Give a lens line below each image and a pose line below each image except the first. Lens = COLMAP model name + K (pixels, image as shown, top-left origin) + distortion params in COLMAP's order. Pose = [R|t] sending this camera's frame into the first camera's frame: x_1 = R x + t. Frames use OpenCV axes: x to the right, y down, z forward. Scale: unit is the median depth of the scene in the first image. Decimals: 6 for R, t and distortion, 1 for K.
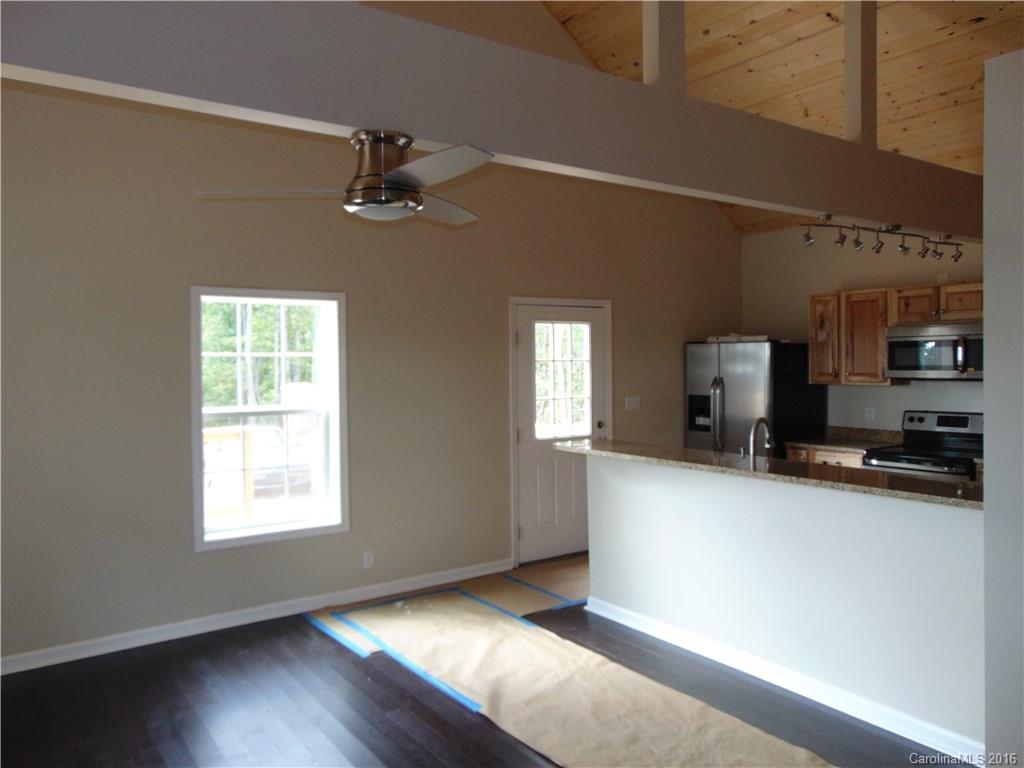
lens RADIAL K [[763.7, 0, 510.4], [0, 763.7, 379.2], [0, 0, 1]] dist [-0.008164, 0.015487]
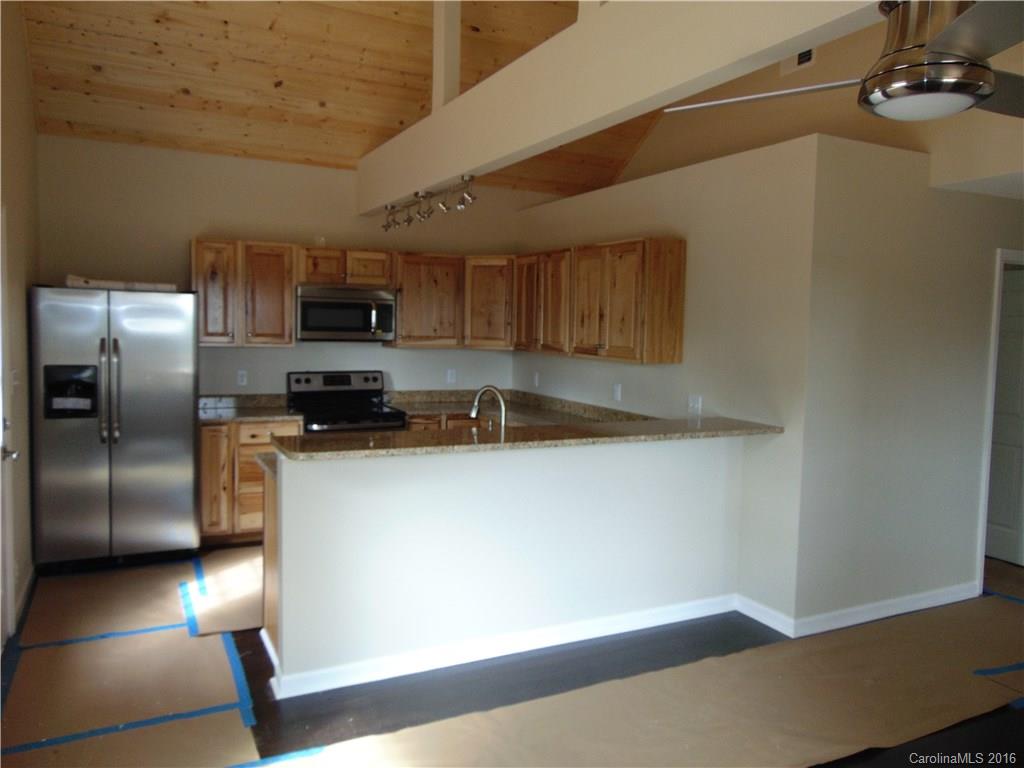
lens RADIAL K [[763.7, 0, 517.0], [0, 763.7, 382.0], [0, 0, 1]] dist [-0.008164, 0.015487]
pose [[0.136727, -0.062916, 0.988609, -0.454905], [-0.002815, 0.997952, 0.063899, -0.010749], [-0.990605, -0.011519, 0.136270, 0.646796]]
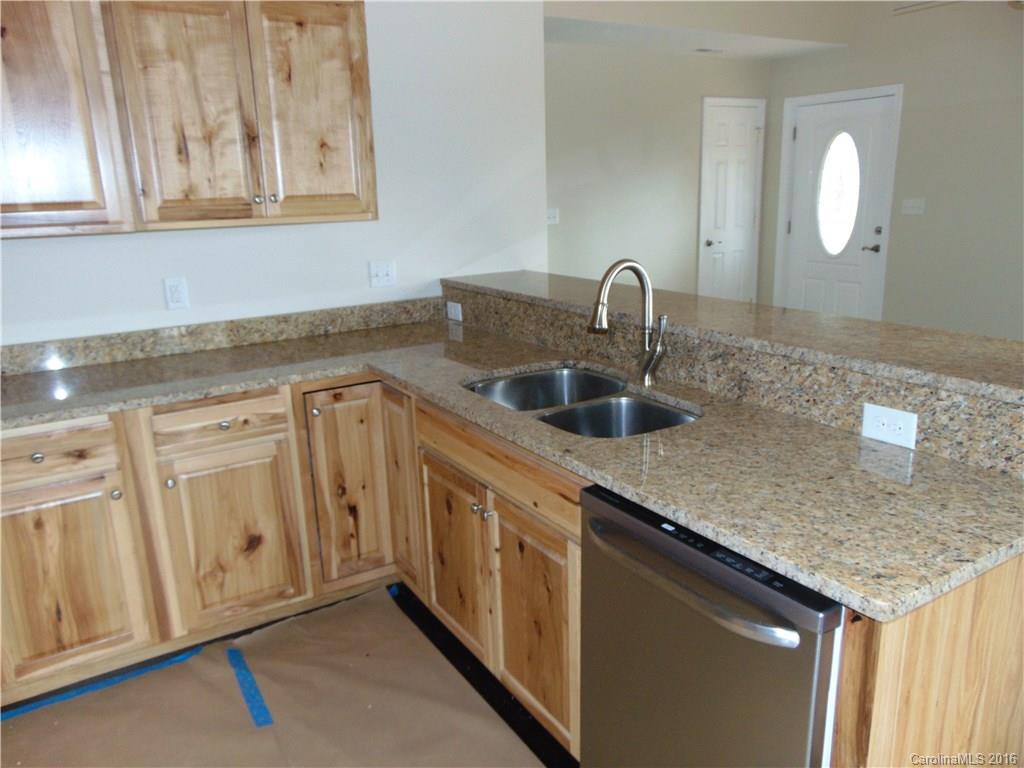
lens RADIAL K [[763.7, 0, 487.8], [0, 763.7, 381.6], [0, 0, 1]] dist [-0.008164, 0.015487]
pose [[-0.998283, 0.023163, 0.053810, 0.301591], [0.037140, 0.960571, 0.275542, -0.011653], [-0.045306, 0.277068, -0.959782, 1.161204]]
